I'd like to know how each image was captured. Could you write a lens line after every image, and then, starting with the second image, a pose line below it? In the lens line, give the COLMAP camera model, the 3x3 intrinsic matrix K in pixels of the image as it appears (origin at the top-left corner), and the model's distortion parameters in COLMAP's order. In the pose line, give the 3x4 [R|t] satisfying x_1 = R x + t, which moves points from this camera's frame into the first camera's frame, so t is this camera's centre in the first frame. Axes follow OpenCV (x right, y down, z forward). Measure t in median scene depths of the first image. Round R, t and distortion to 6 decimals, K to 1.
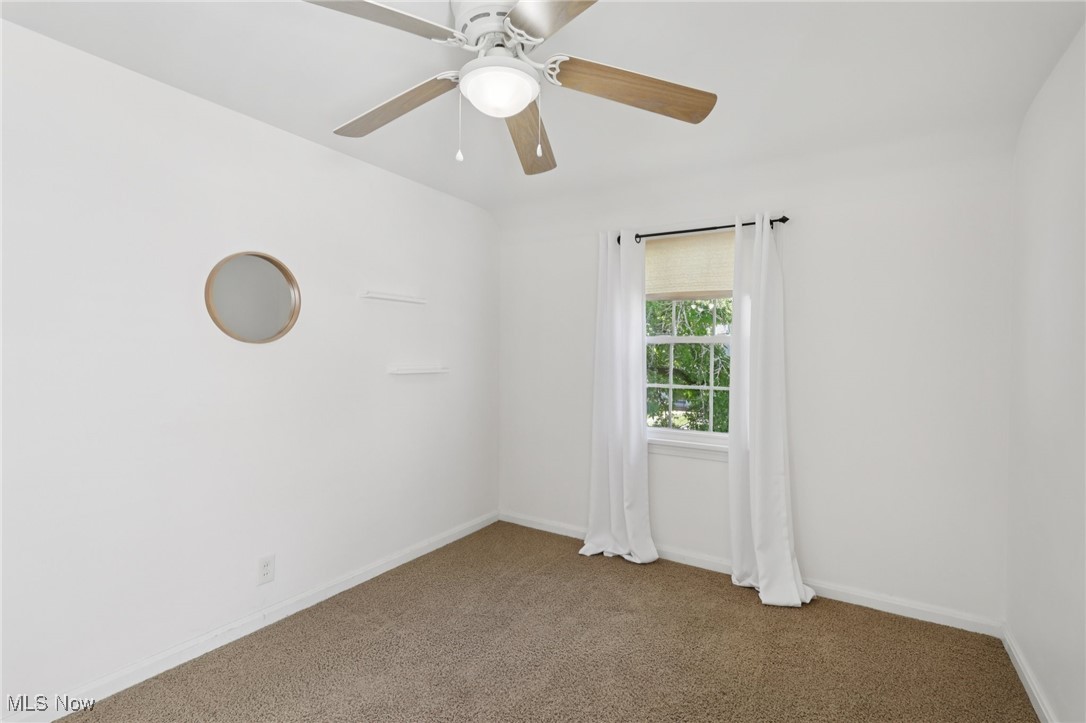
lens RADIAL K [[515.3, 0, 536.1], [0, 515.3, 369.7], [0, 0, 1]] dist [-0.004353, 0.000448]
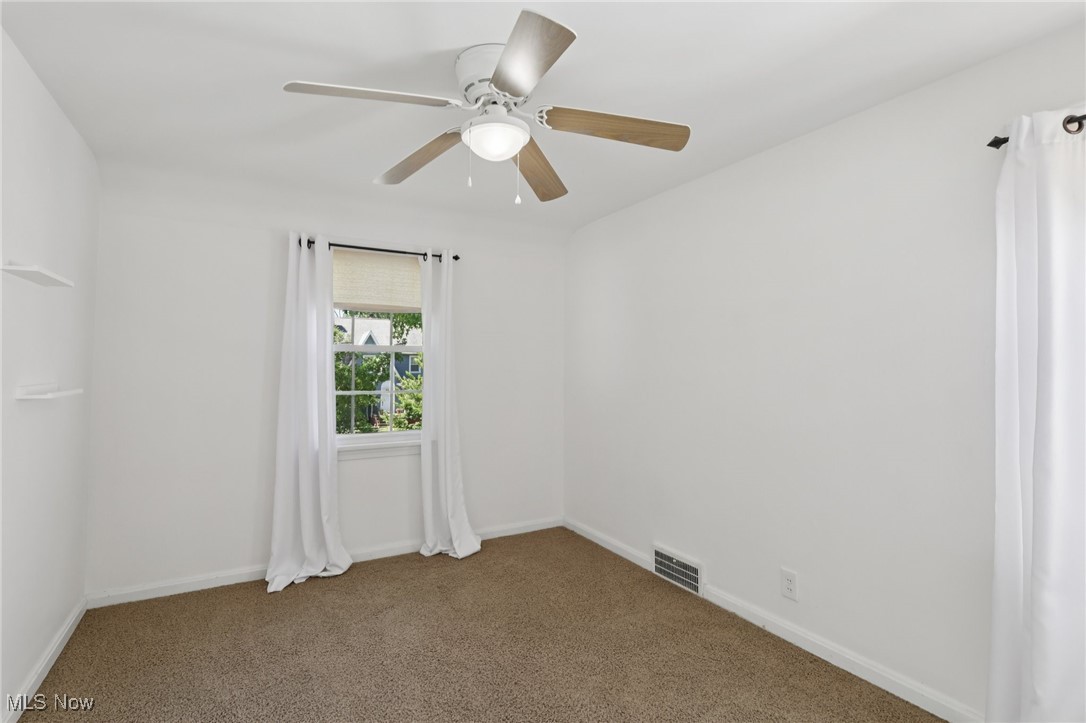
lens RADIAL K [[515.3, 0, 543.9], [0, 515.3, 356.2], [0, 0, 1]] dist [-0.004353, 0.000448]
pose [[0.457443, 0.003876, 0.889231, -0.494548], [0.034565, 0.999157, -0.022136, -0.005472], [-0.888567, 0.040862, 0.456923, 0.184744]]
